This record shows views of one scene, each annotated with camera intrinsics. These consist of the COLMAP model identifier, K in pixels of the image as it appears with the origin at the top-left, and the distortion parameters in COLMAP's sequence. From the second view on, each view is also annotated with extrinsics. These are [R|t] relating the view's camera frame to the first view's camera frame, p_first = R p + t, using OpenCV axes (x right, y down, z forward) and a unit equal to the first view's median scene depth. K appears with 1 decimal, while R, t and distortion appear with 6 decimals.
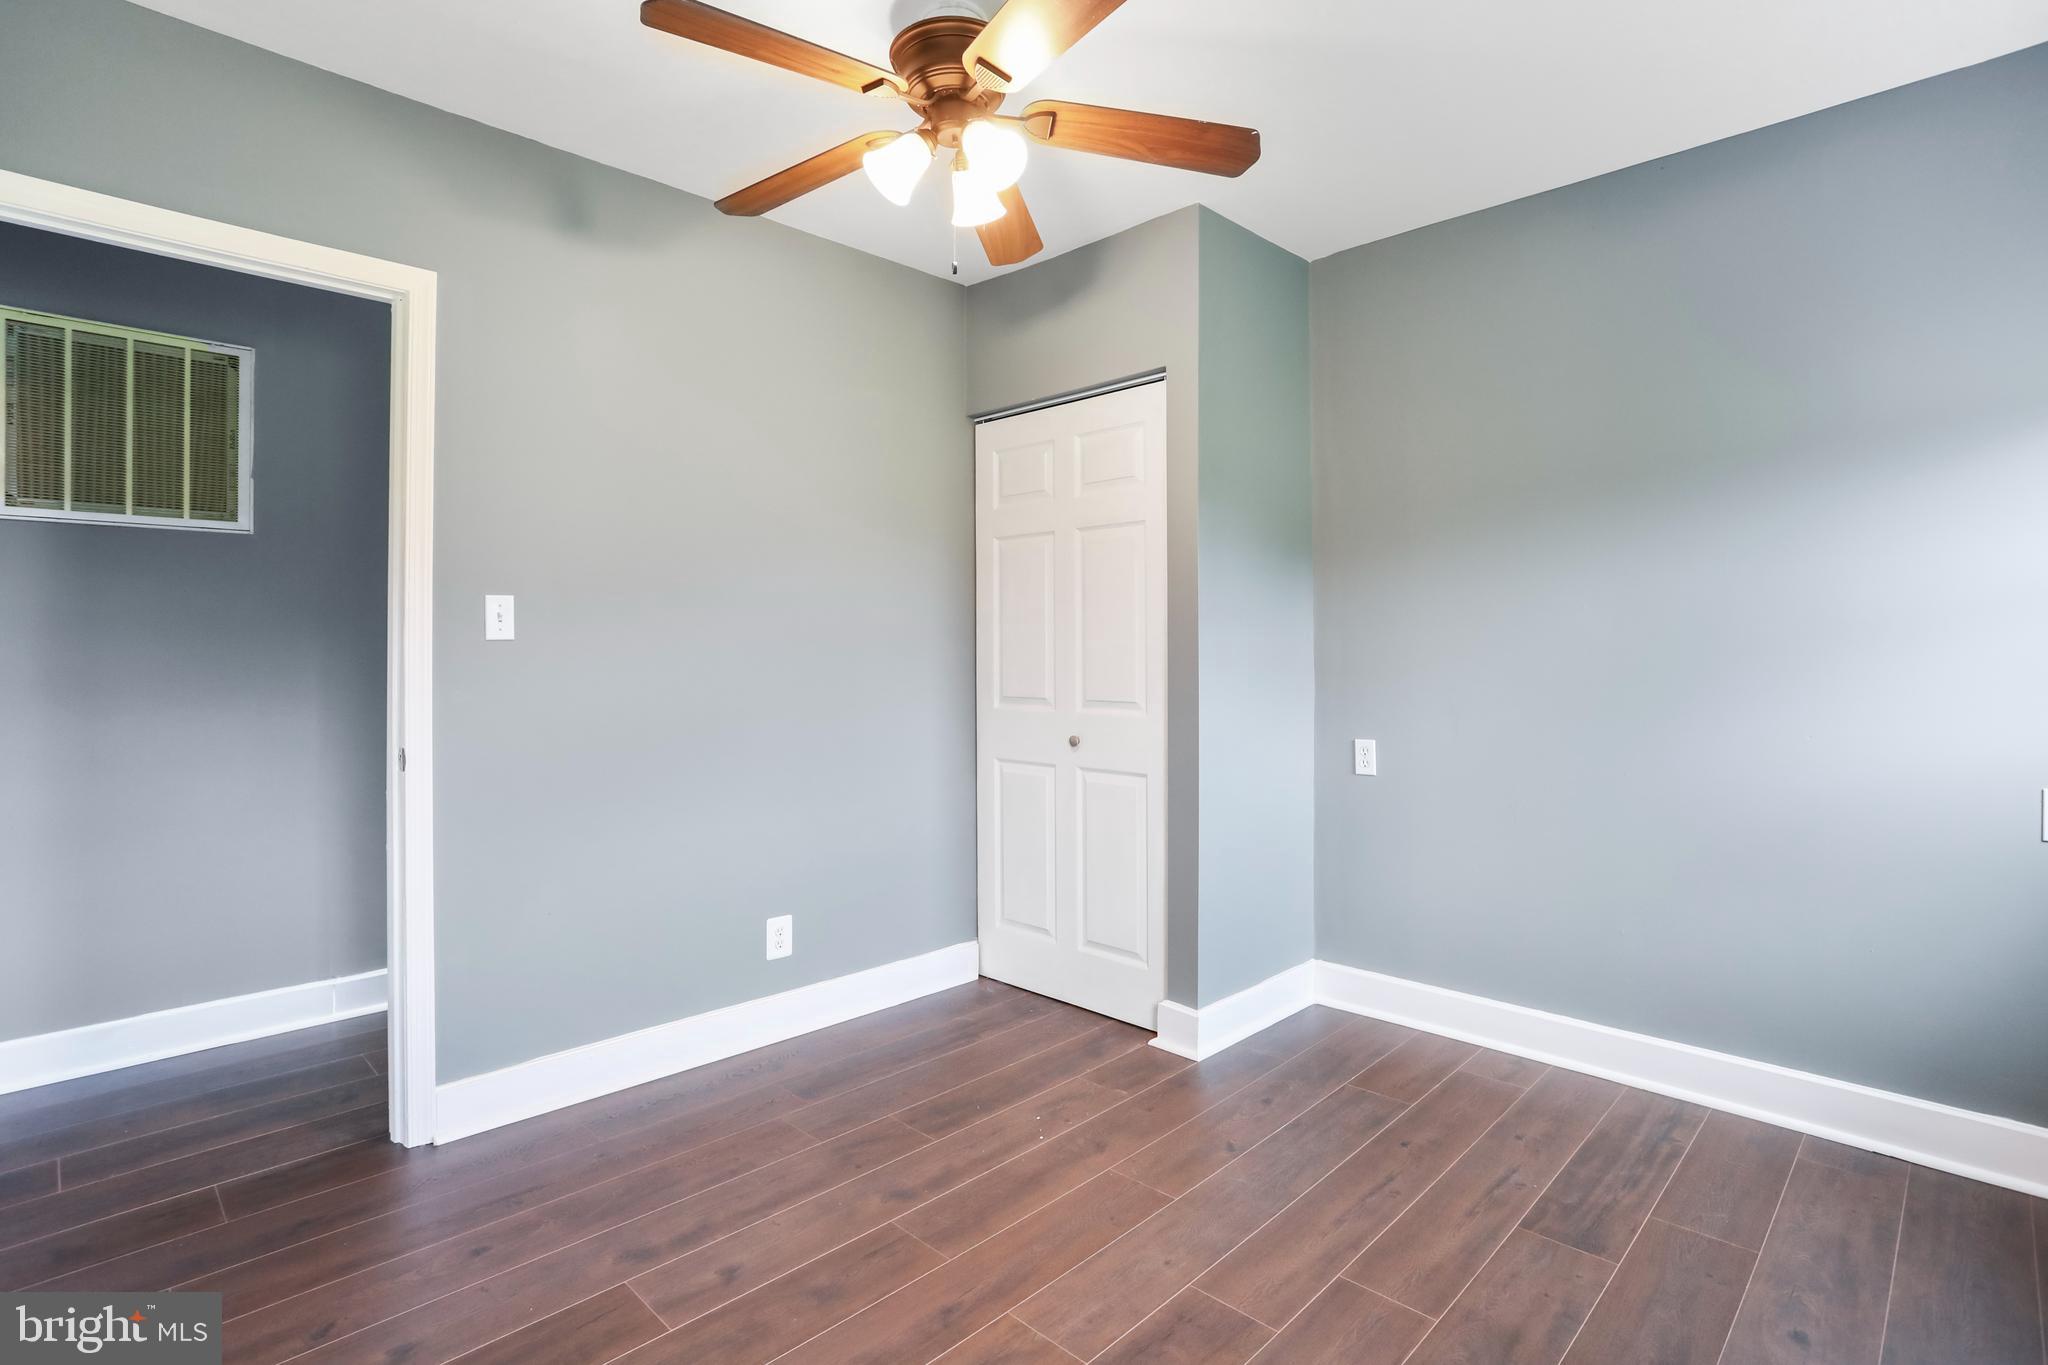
lens RADIAL K [[1007.6, 0, 1026.6], [0, 1007.6, 640.6], [0, 0, 1]] dist [-0.059843, 0.027224]
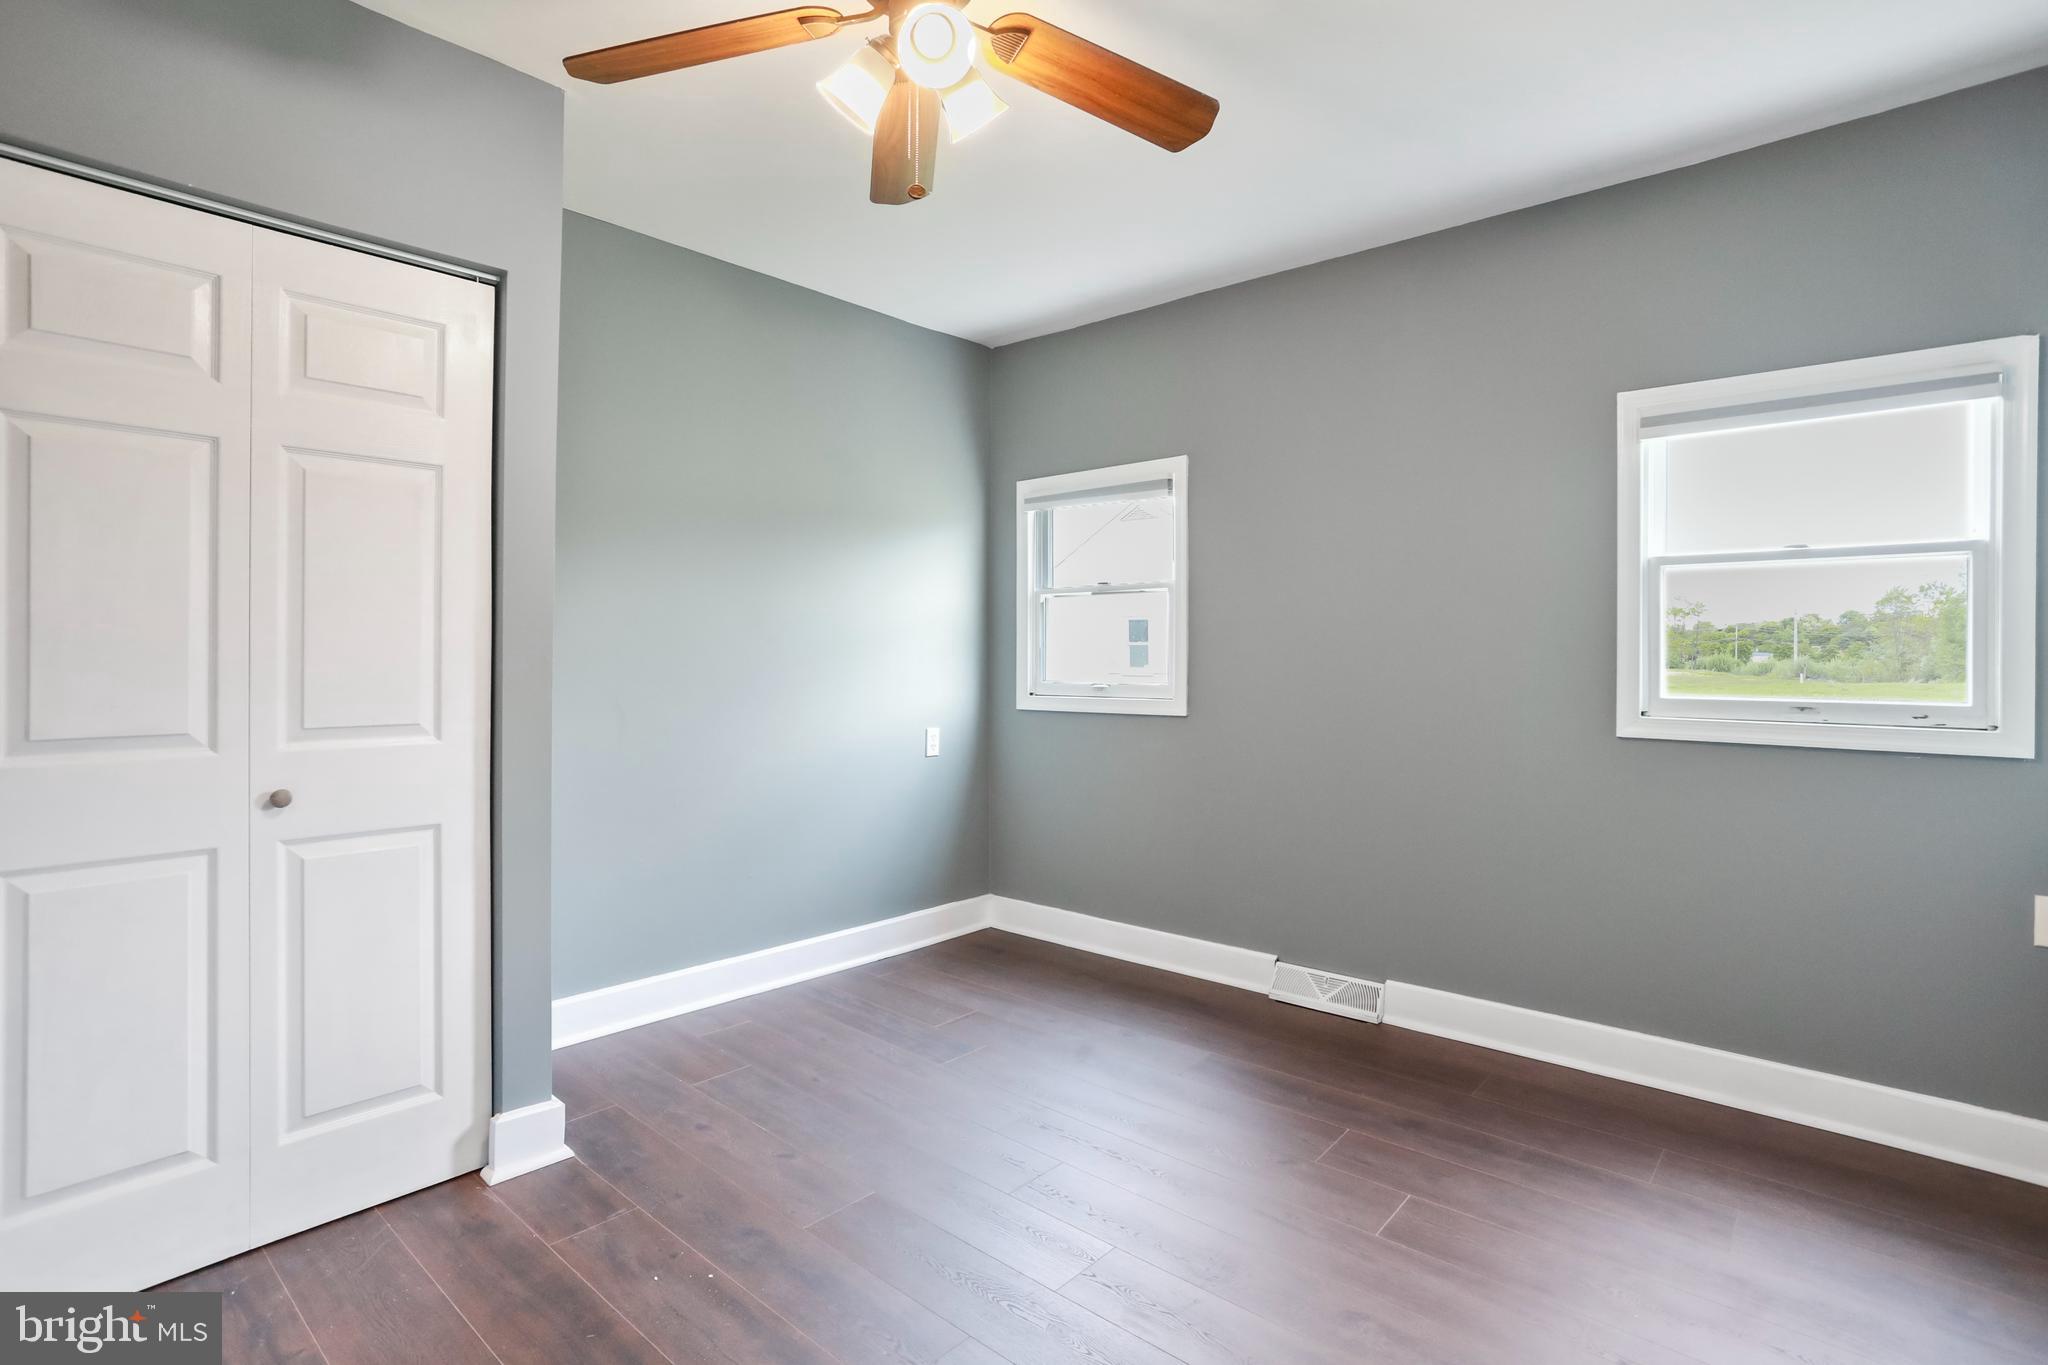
lens RADIAL K [[1016.6, 0, 1016.1], [0, 1016.6, 662.7], [0, 0, 1]] dist [-0.041112, 0.027561]
pose [[-0.049337, -0.003843, 0.998775, -0.625614], [-0.009728, 0.999947, 0.003367, 0.013729], [-0.998735, -0.009550, -0.049372, 0.647735]]
